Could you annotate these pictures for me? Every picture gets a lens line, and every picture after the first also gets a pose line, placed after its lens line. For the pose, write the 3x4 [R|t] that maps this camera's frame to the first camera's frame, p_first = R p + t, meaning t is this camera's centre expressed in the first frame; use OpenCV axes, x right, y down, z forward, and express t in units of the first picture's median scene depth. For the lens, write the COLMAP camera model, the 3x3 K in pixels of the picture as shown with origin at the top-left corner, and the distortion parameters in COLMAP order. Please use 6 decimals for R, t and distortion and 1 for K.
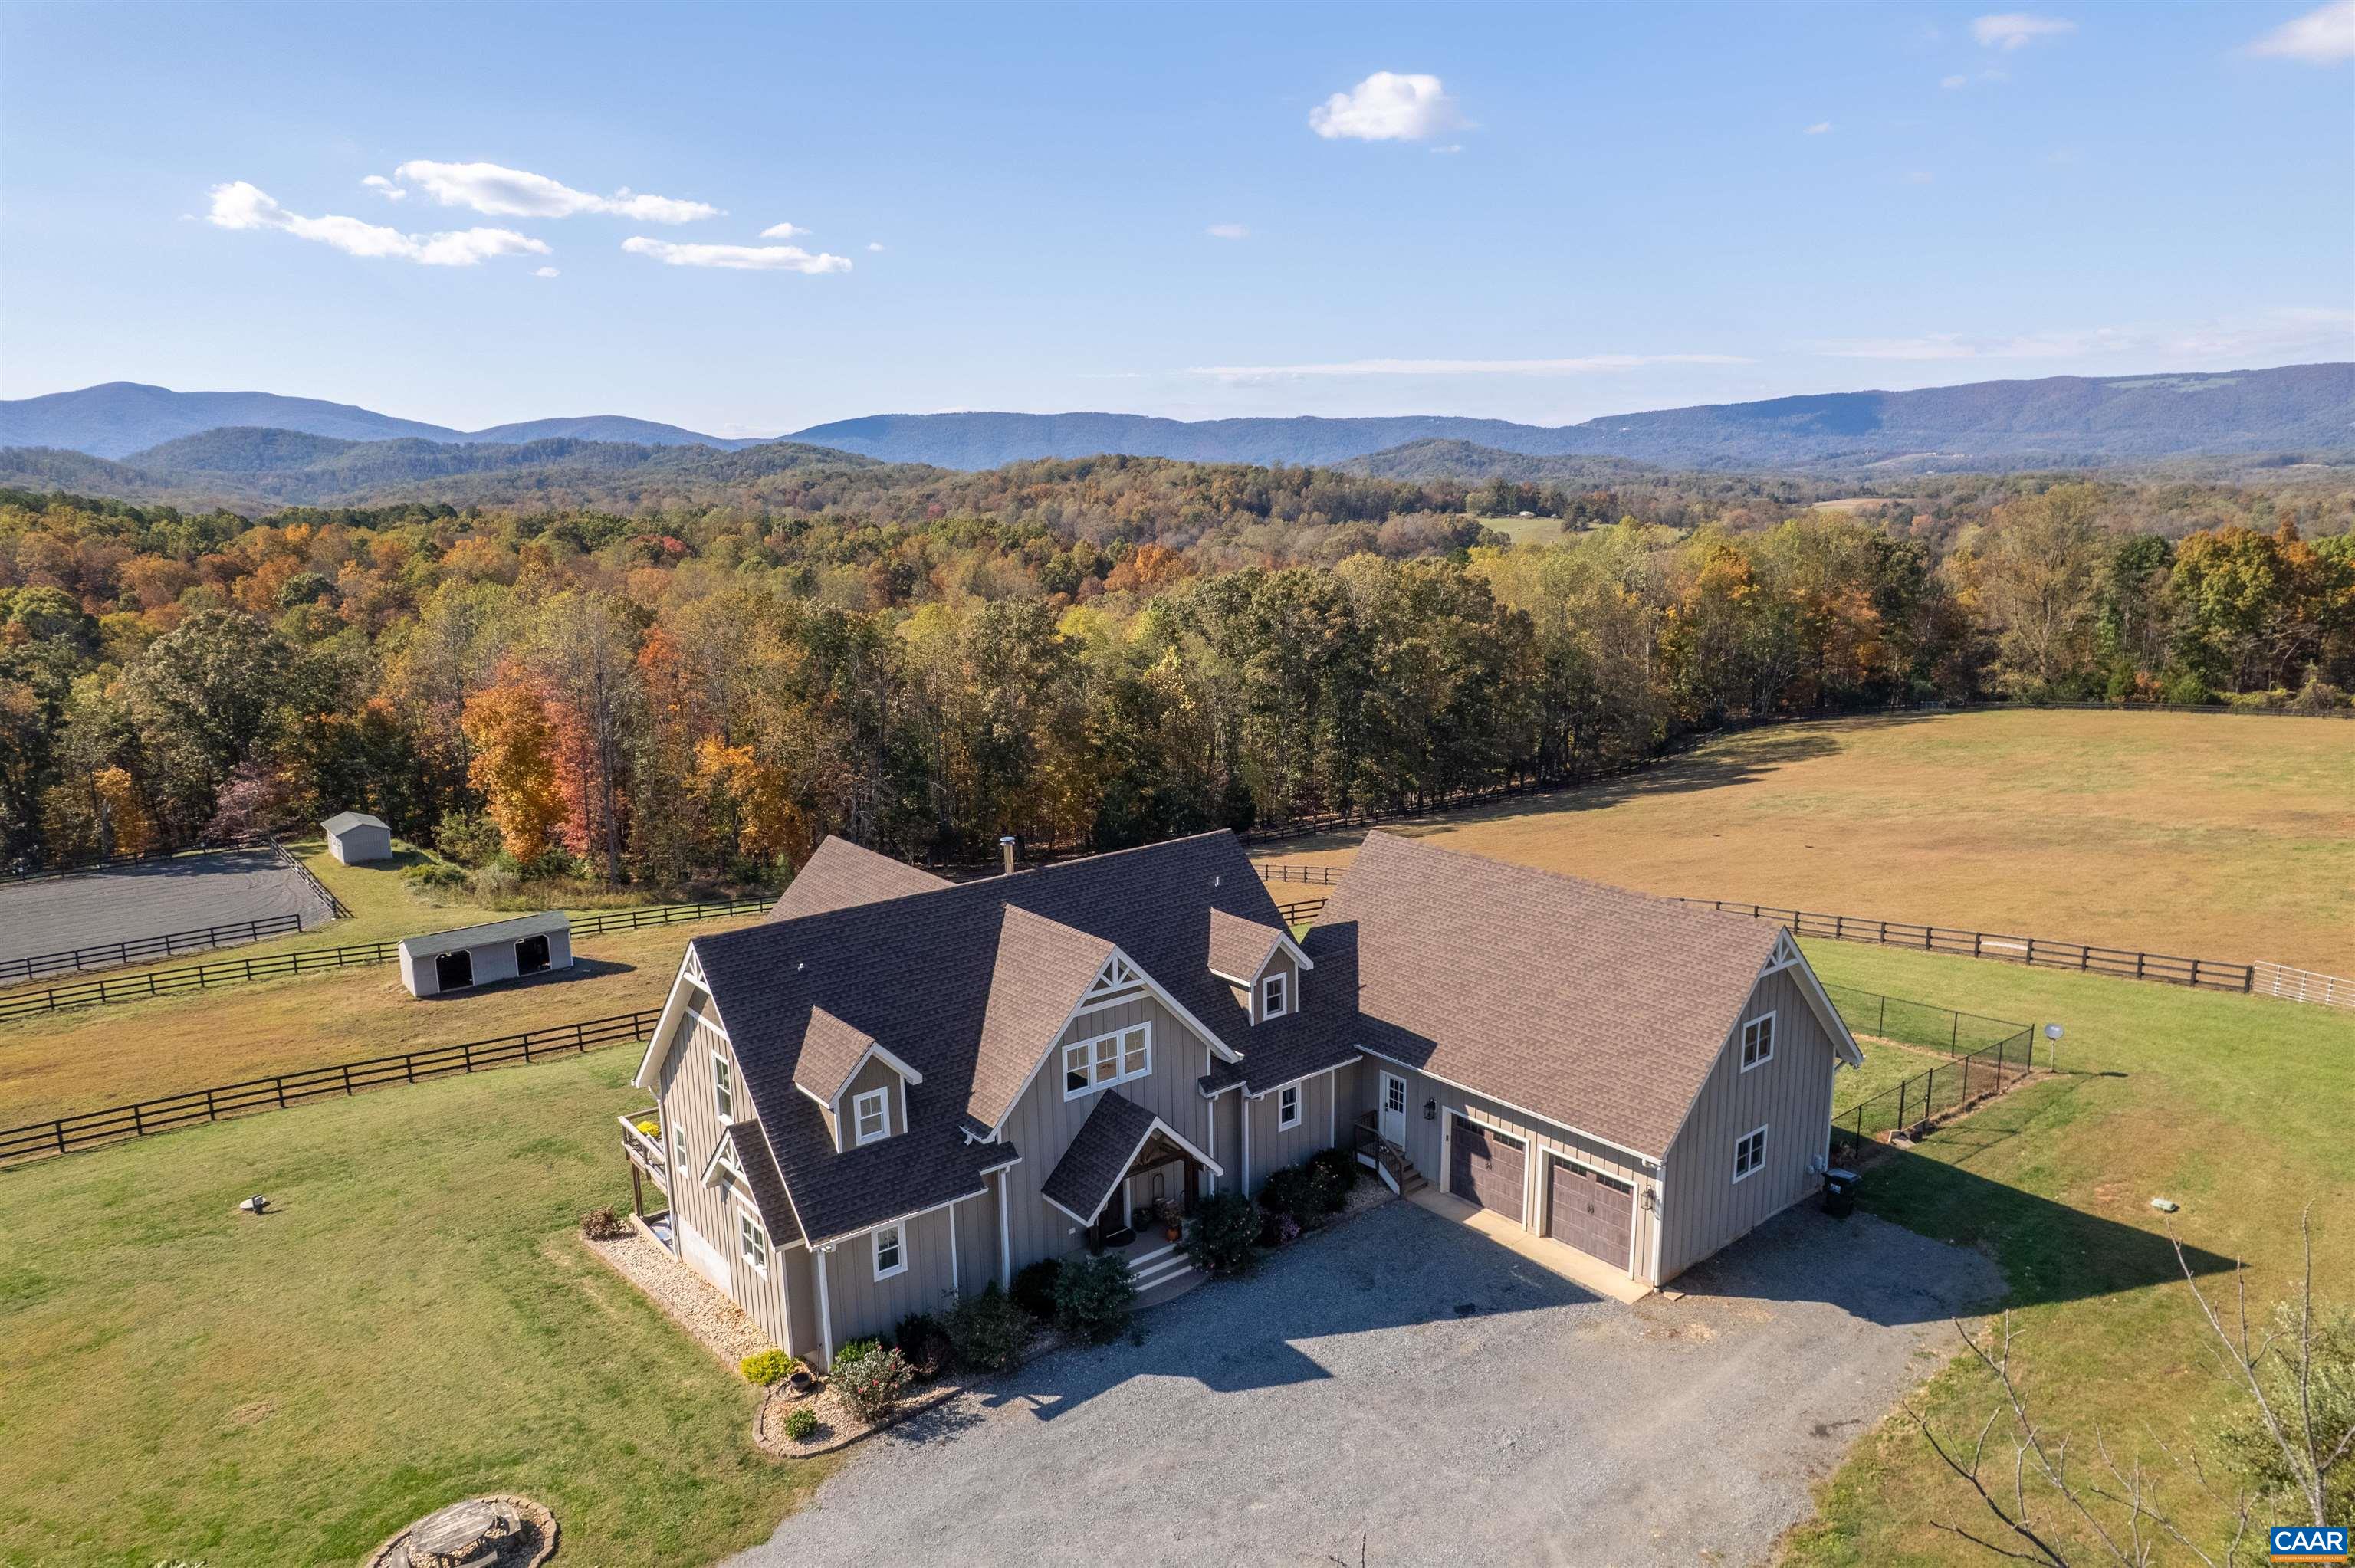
lens RADIAL K [[1512.8, 0, 1177.5], [0, 1512.8, 784.0], [0, 0, 1]] dist [-0.078658, 0.072653]
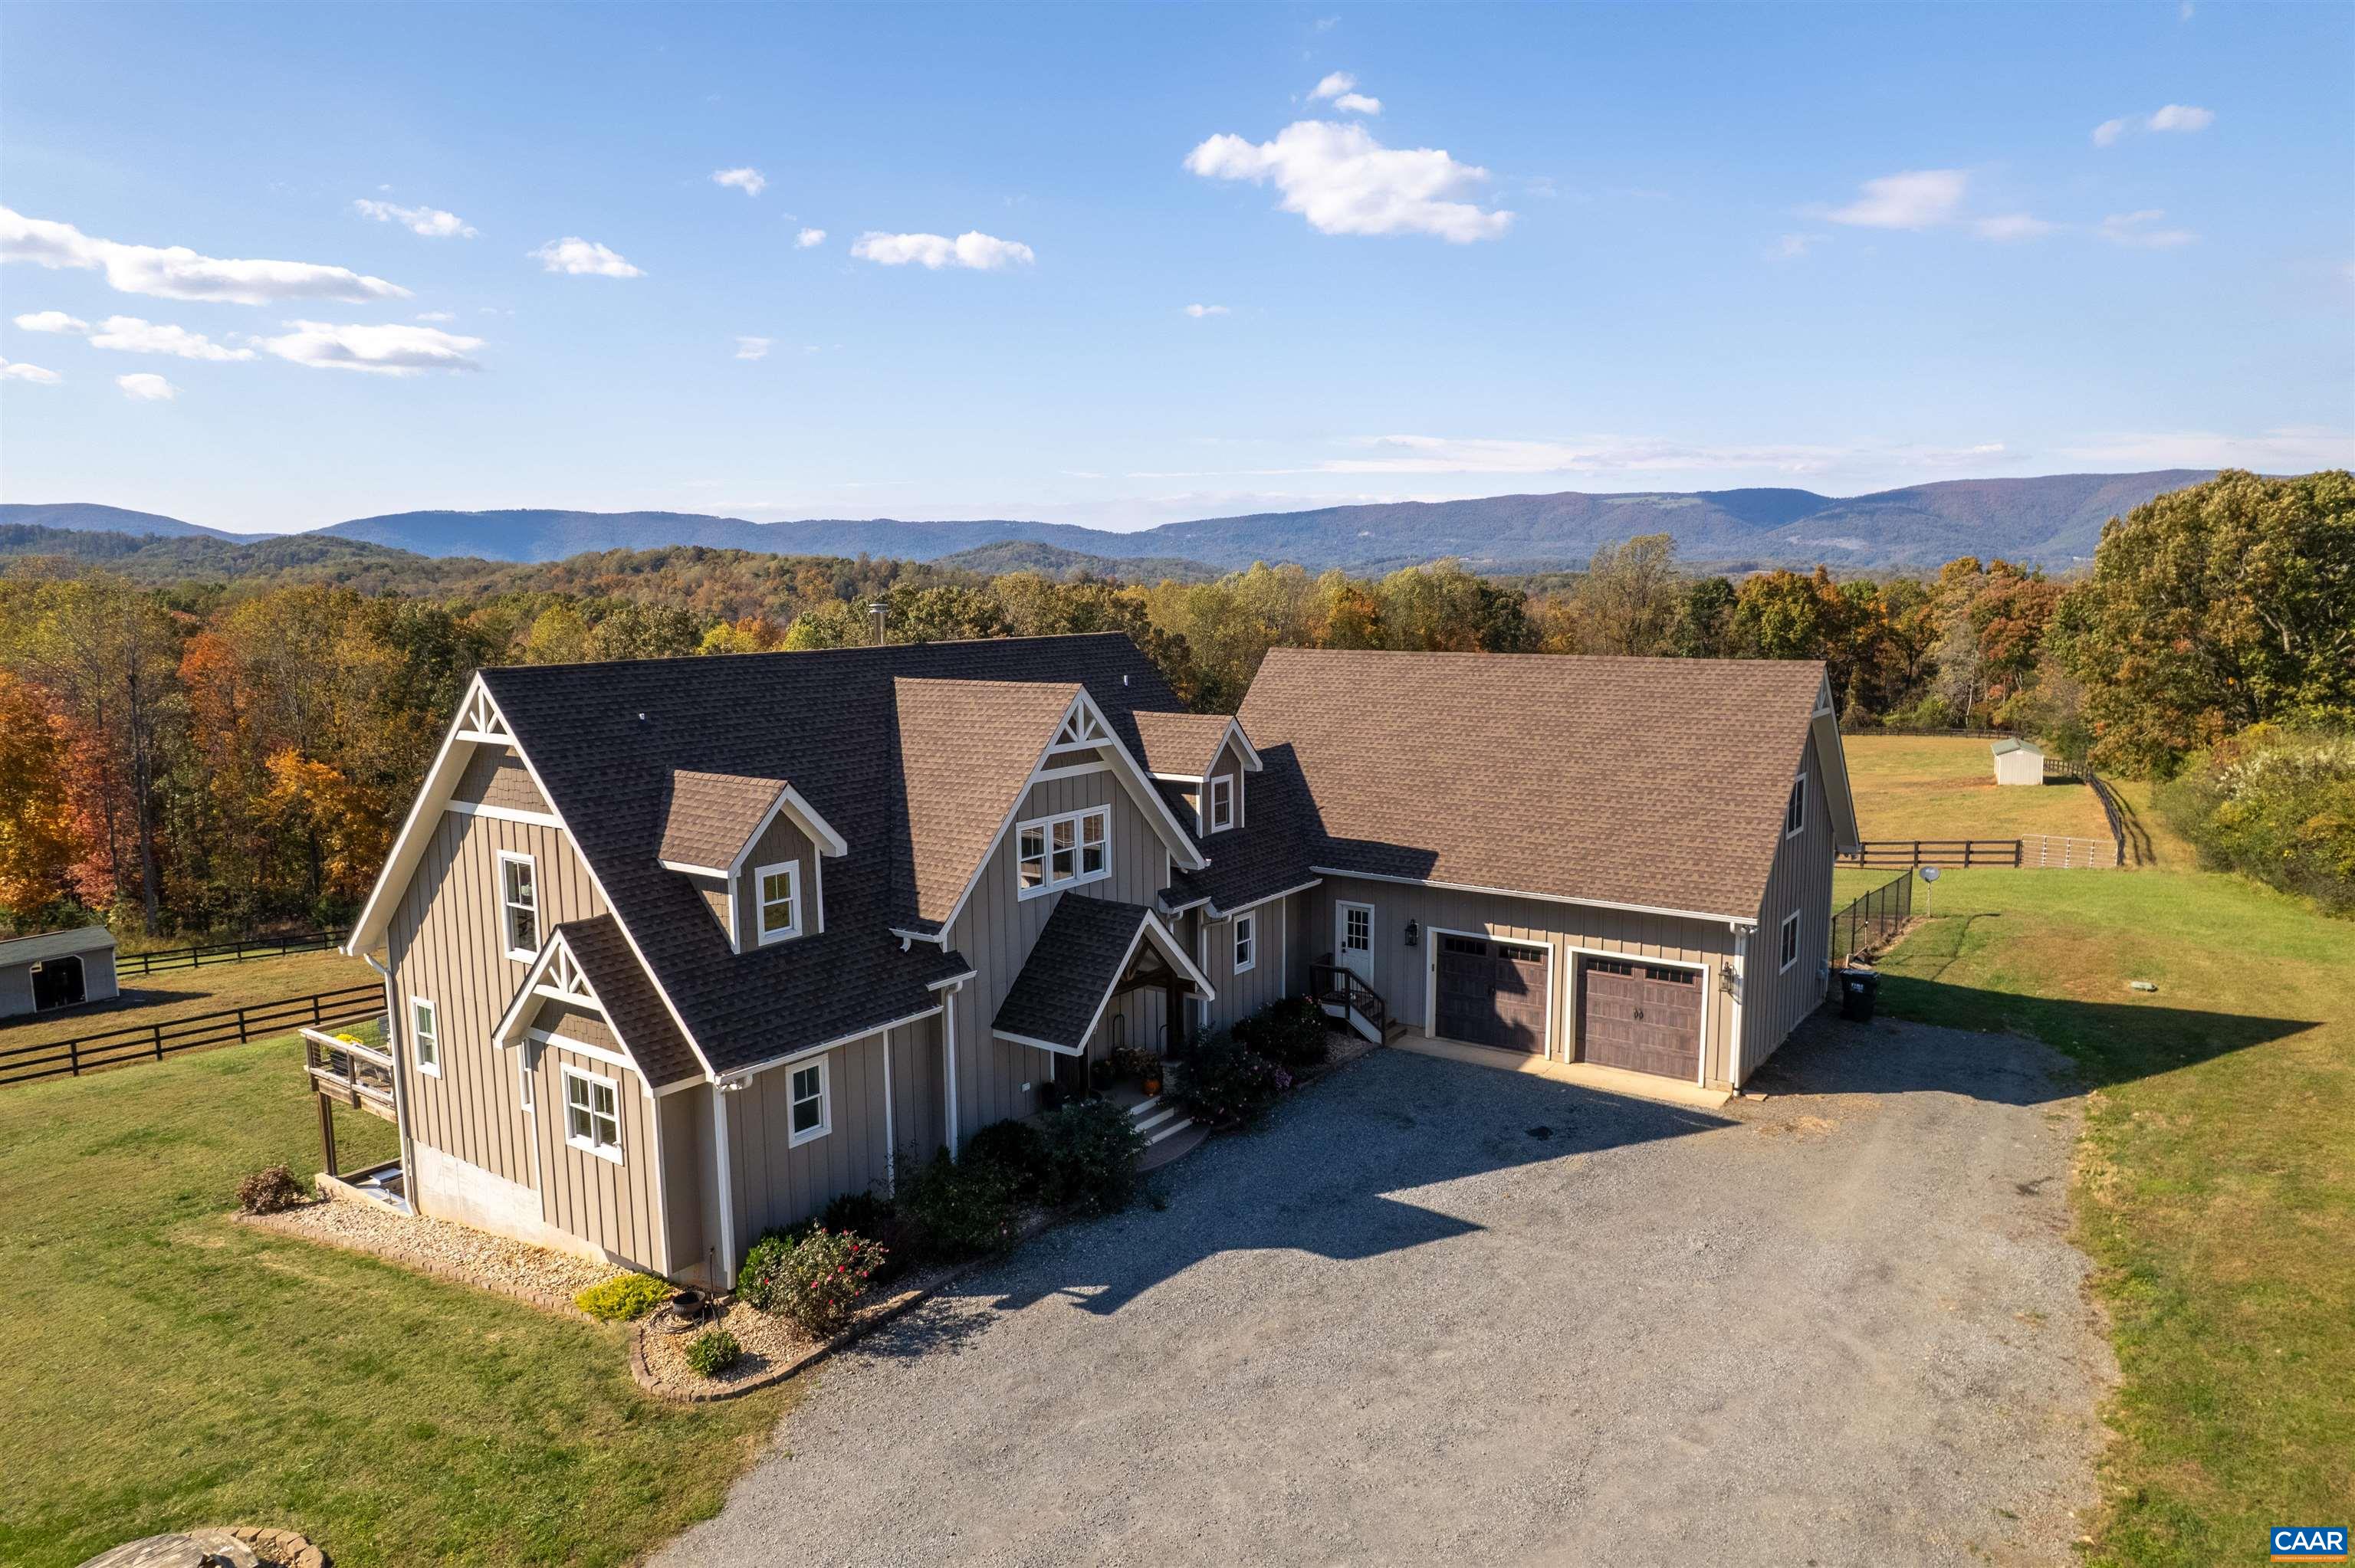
lens RADIAL K [[1512.8, 0, 1177.5], [0, 1512.8, 784.0], [0, 0, 1]] dist [-0.078658, 0.072653]
pose [[0.962506, -0.027651, 0.269848, -0.171883], [0.045671, 0.997109, -0.060729, 0.176299], [-0.267389, 0.070776, 0.960986, 0.235001]]
